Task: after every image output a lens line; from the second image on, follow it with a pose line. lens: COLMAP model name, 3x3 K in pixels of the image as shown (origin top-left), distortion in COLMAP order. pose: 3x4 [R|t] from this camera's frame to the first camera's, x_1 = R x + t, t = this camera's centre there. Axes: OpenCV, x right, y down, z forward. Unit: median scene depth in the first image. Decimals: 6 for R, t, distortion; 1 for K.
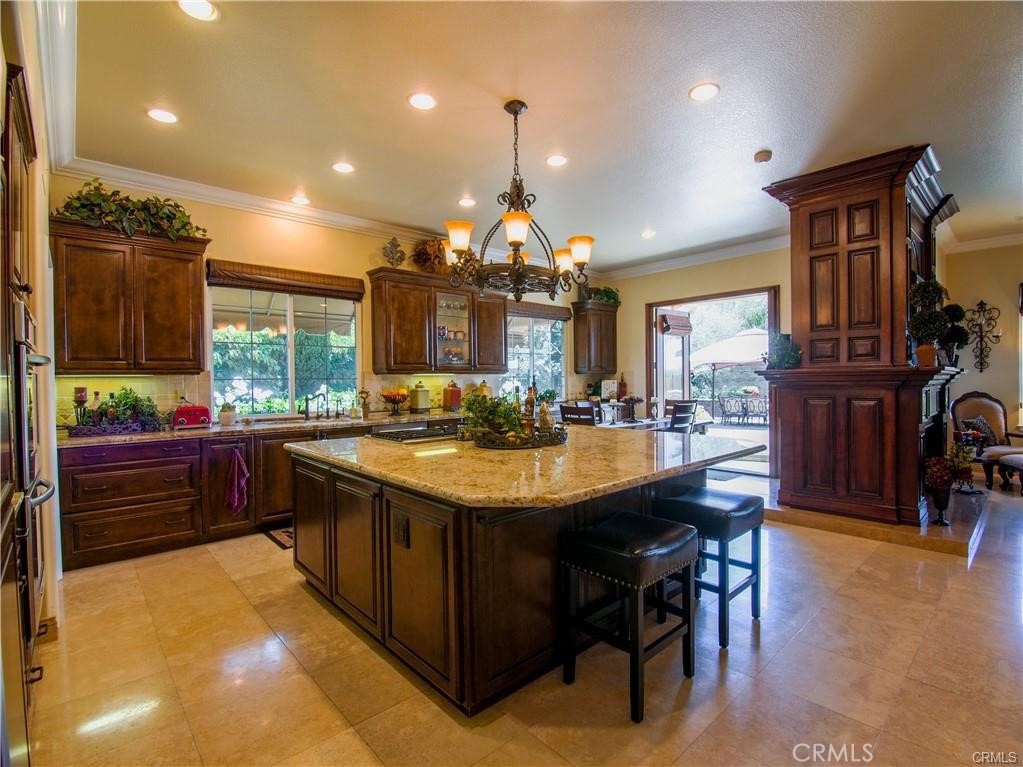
lens RADIAL K [[494.0, 0, 524.7], [0, 494.0, 386.0], [0, 0, 1]] dist [-0.009561, -0.007588]
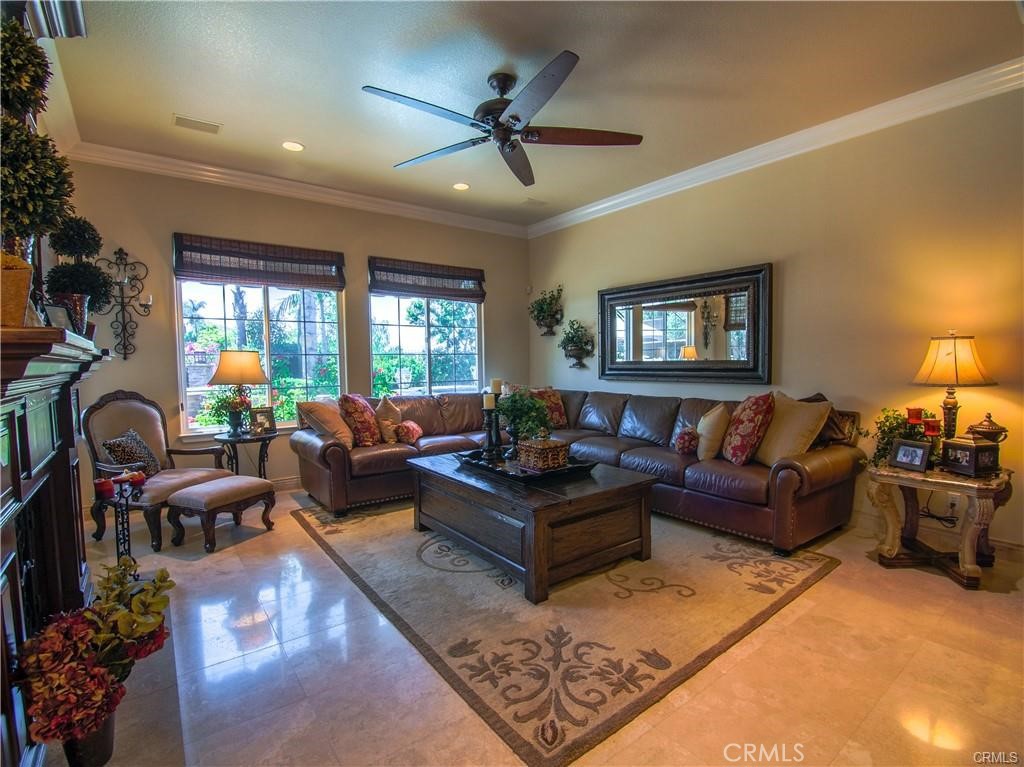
lens RADIAL K [[494.5, 0, 525.2], [0, 494.5, 386.0], [0, 0, 1]] dist [-0.009561, -0.007588]
pose [[0.104713, -0.038409, 0.993760, 0.382991], [0.029908, 0.998924, 0.035457, -0.000924], [-0.994053, 0.026009, 0.105749, 0.447464]]
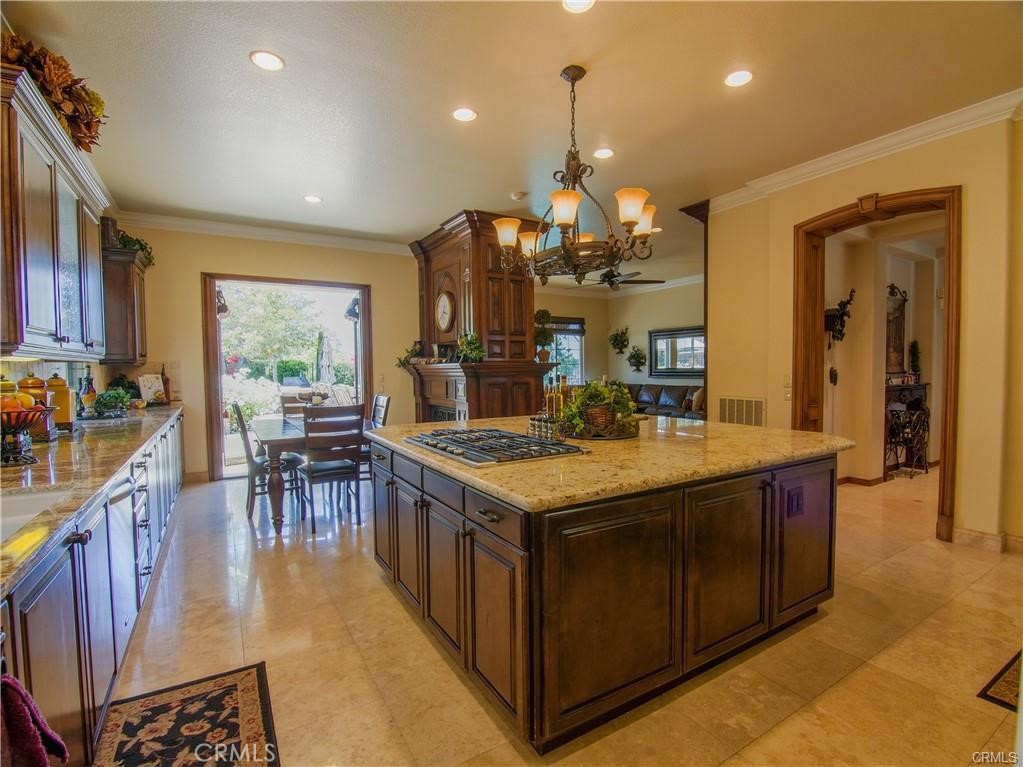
lens RADIAL K [[494.0, 0, 524.7], [0, 494.0, 386.0], [0, 0, 1]] dist [-0.009561, -0.007588]
pose [[0.188919, -0.032521, 0.981454, -0.532895], [0.022649, 0.999330, 0.028753, -0.007910], [-0.981732, 0.016797, 0.189528, 0.510212]]
